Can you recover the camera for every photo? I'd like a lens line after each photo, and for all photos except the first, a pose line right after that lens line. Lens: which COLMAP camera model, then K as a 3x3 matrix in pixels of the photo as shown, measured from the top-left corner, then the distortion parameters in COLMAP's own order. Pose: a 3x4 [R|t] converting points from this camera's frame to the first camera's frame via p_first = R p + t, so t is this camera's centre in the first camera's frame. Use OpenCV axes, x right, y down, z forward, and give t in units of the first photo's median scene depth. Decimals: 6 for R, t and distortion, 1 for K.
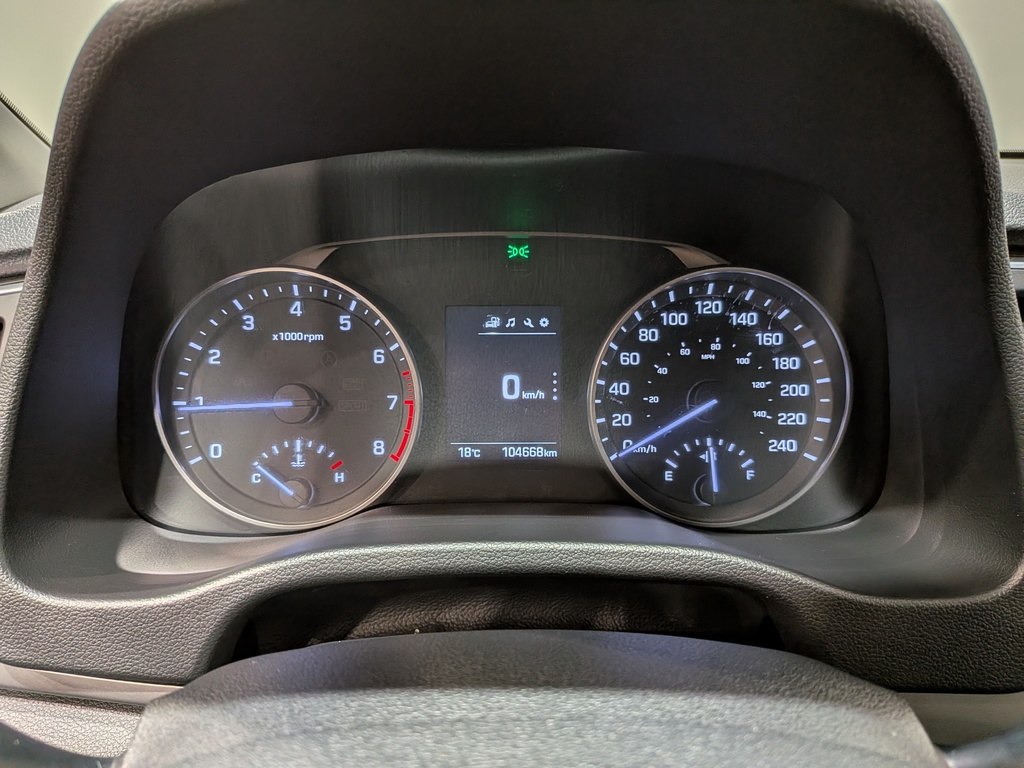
lens RADIAL K [[754.4, 0, 501.4], [0, 754.4, 386.4], [0, 0, 1]] dist [0.061197, -0.116964]
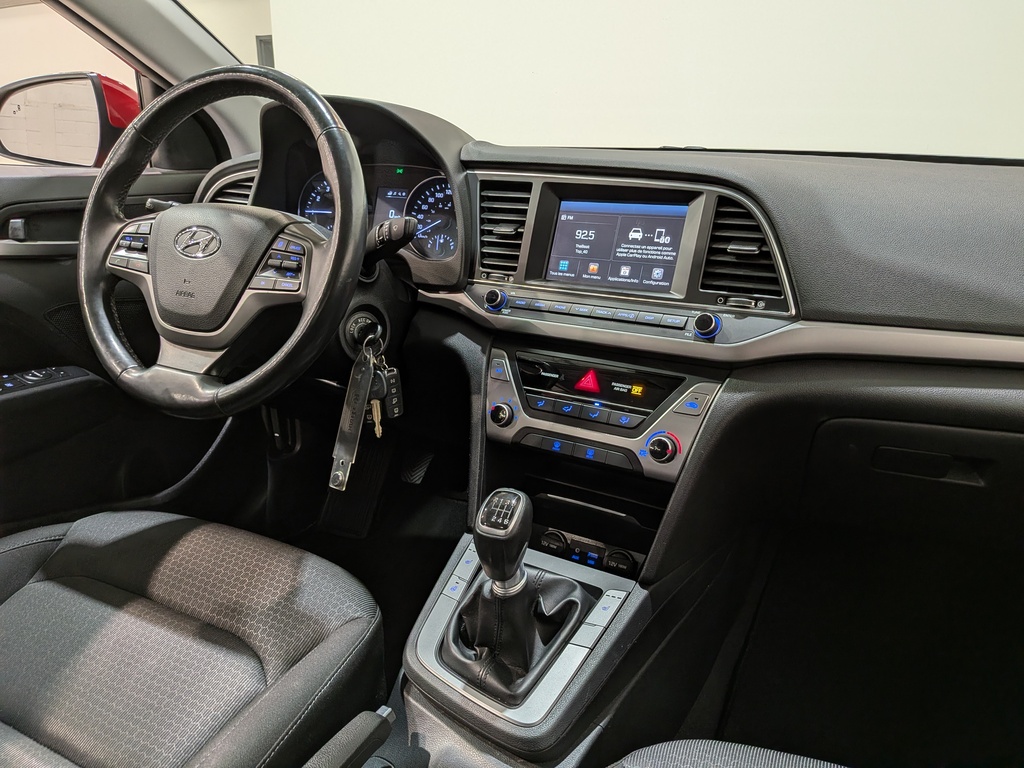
lens RADIAL K [[754.4, 0, 516.0], [0, 754.4, 394.6], [0, 0, 1]] dist [0.061197, -0.116964]
pose [[0.897238, 0.157401, -0.412539, 1.915597], [-0.158077, 0.986884, 0.032732, 0.563078], [0.412280, 0.035844, 0.910352, -1.653889]]
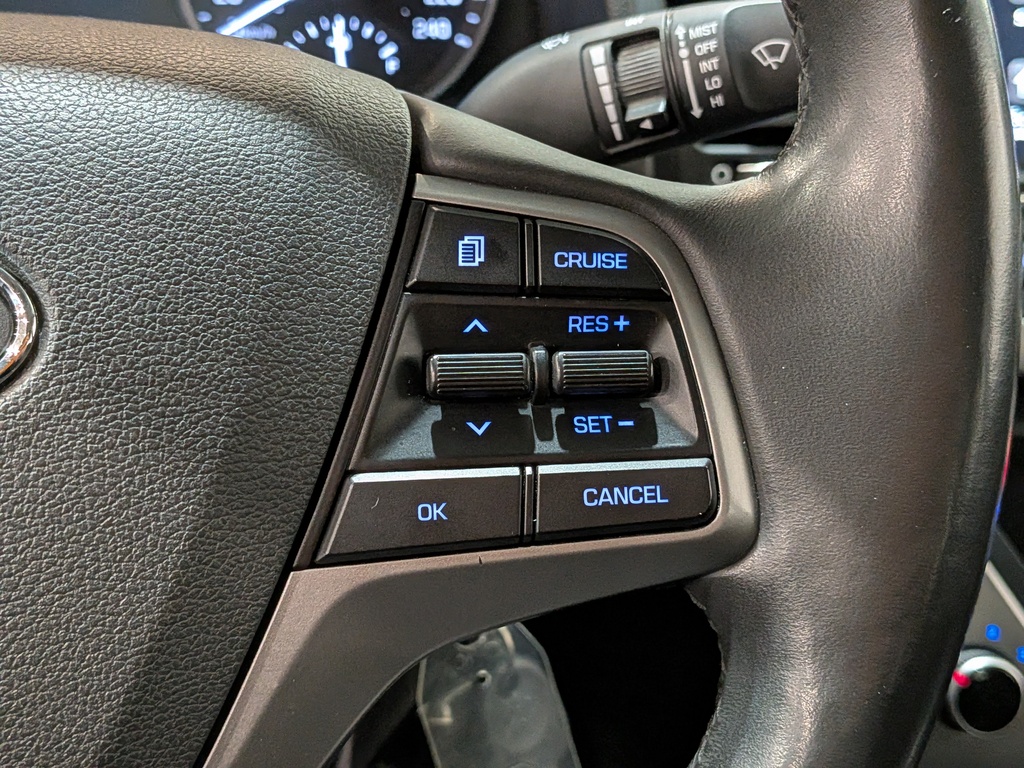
lens RADIAL K [[1508.1, 0, 512.7], [0, 1508.1, 375.7], [0, 0, 1]] dist [0.109248, 0.000000]
pose [[0.987842, -0.032346, 0.152062, 0.199326], [0.018813, 0.995799, 0.089611, 0.302930], [-0.154322, -0.085661, 0.984300, -0.631783]]
